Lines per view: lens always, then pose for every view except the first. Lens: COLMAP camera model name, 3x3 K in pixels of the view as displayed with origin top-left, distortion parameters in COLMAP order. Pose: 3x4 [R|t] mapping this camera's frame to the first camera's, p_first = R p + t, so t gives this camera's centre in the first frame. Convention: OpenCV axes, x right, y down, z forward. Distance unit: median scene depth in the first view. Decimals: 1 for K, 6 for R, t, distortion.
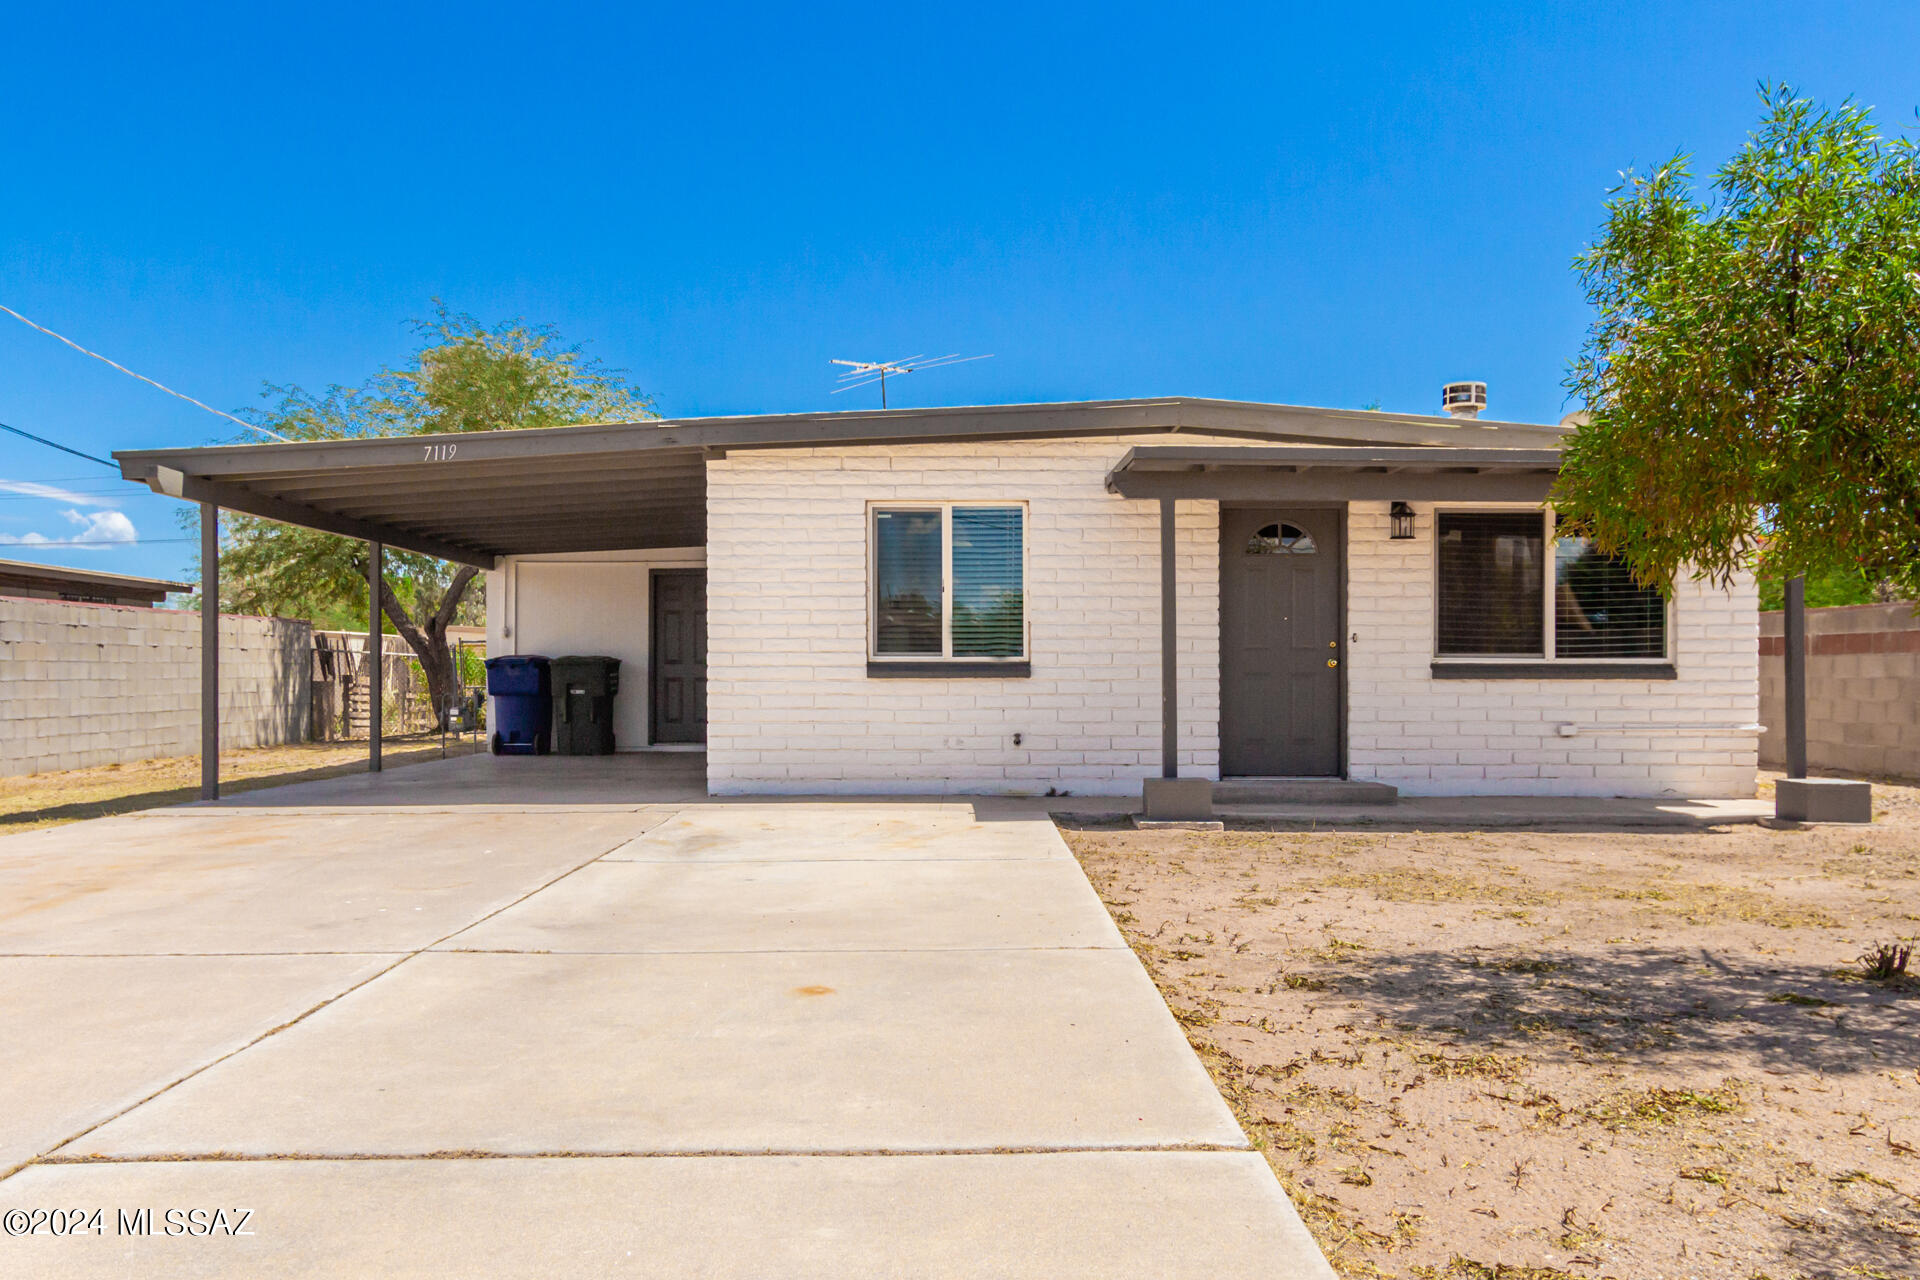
lens RADIAL K [[1069.7, 0, 964.7], [0, 1069.7, 648.5], [0, 0, 1]] dist [-0.001500, 0.001344]
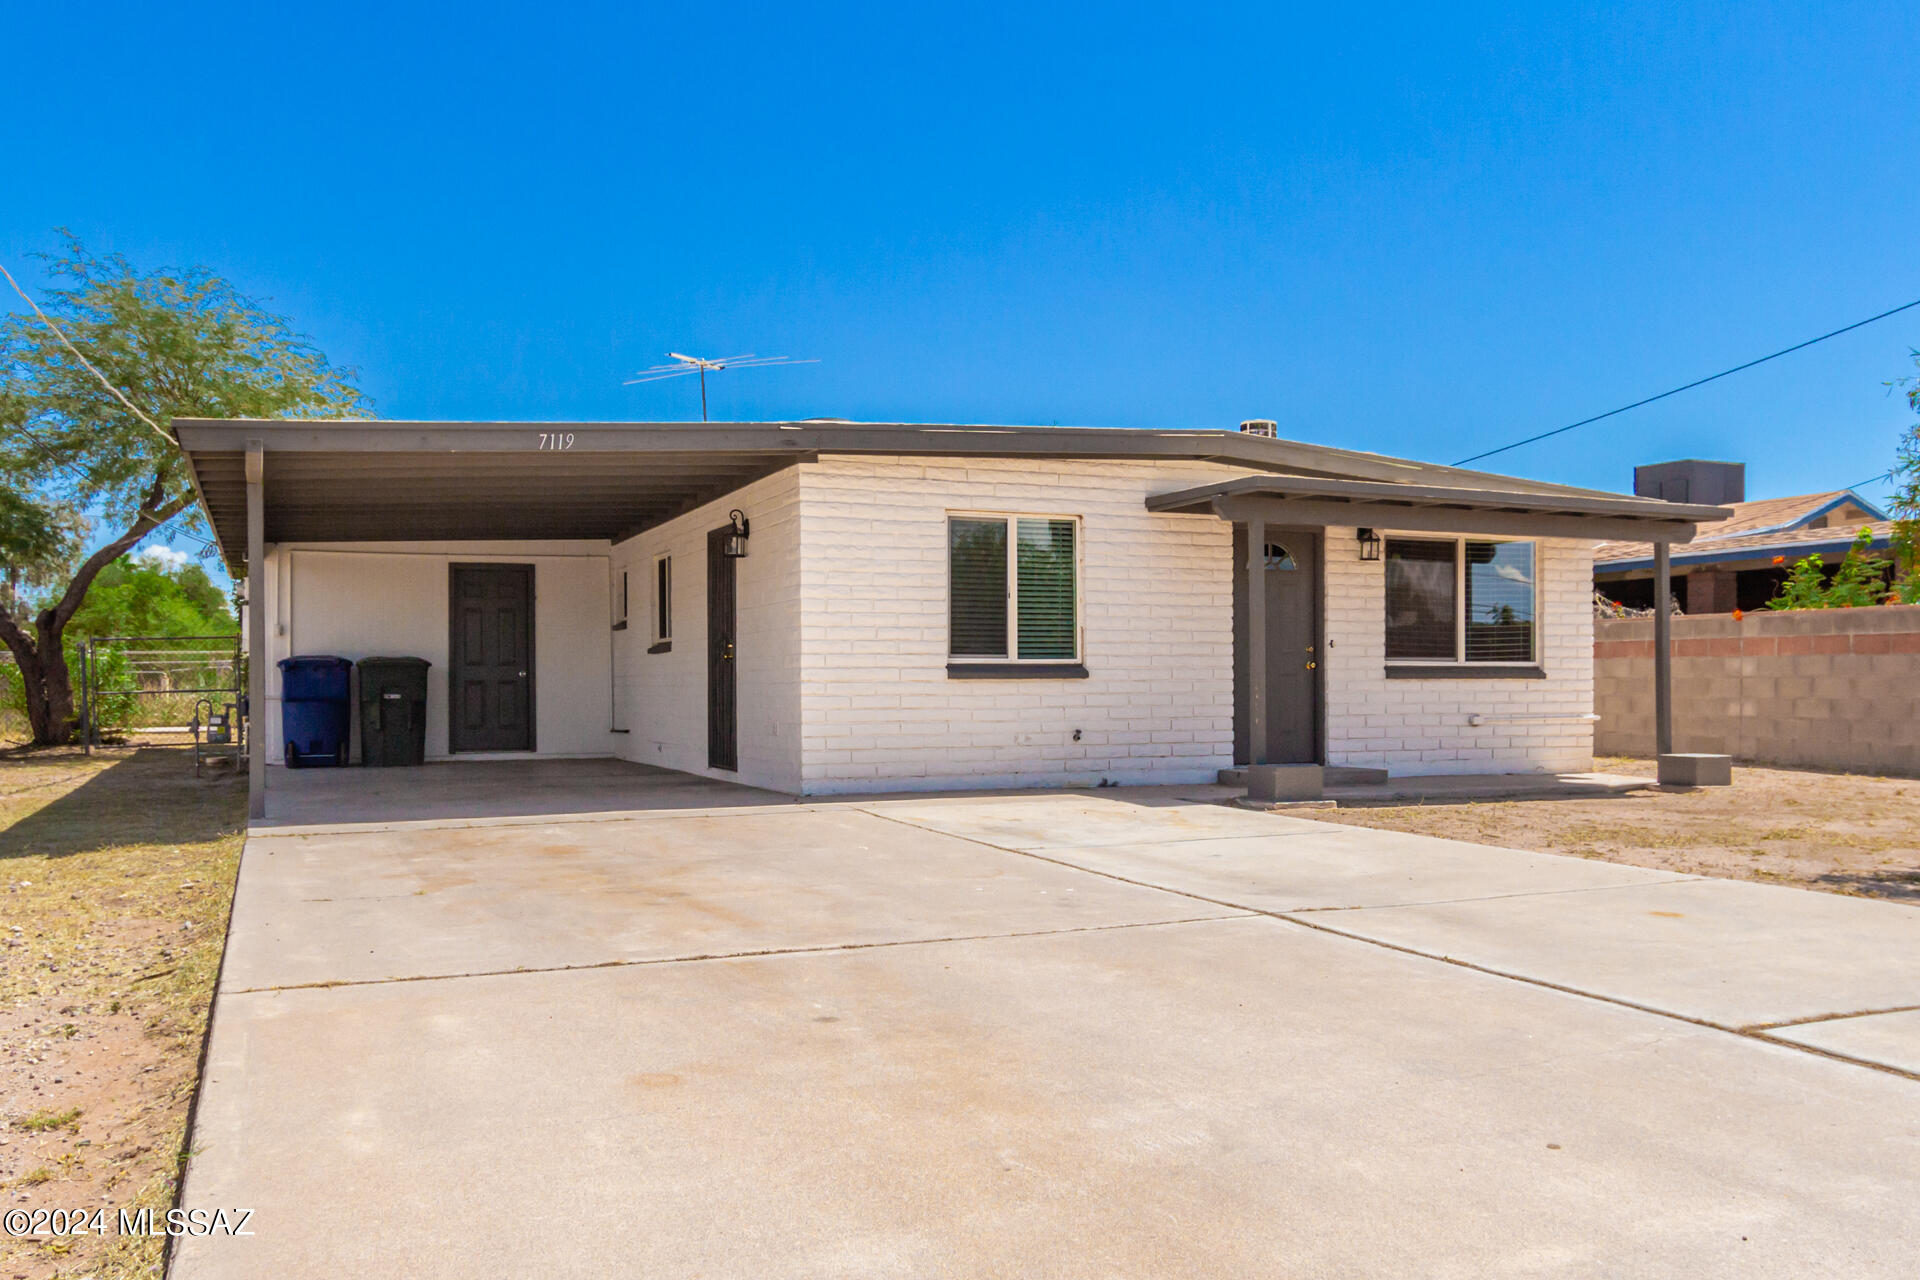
lens RADIAL K [[1069.7, 0, 942.8], [0, 1069.7, 648.0], [0, 0, 1]] dist [-0.001500, 0.001344]
pose [[0.960197, 0.005699, 0.279267, -0.378255], [-0.004946, 0.999982, -0.003400, 0.000811], [-0.279281, 0.001884, 0.960208, -0.003047]]
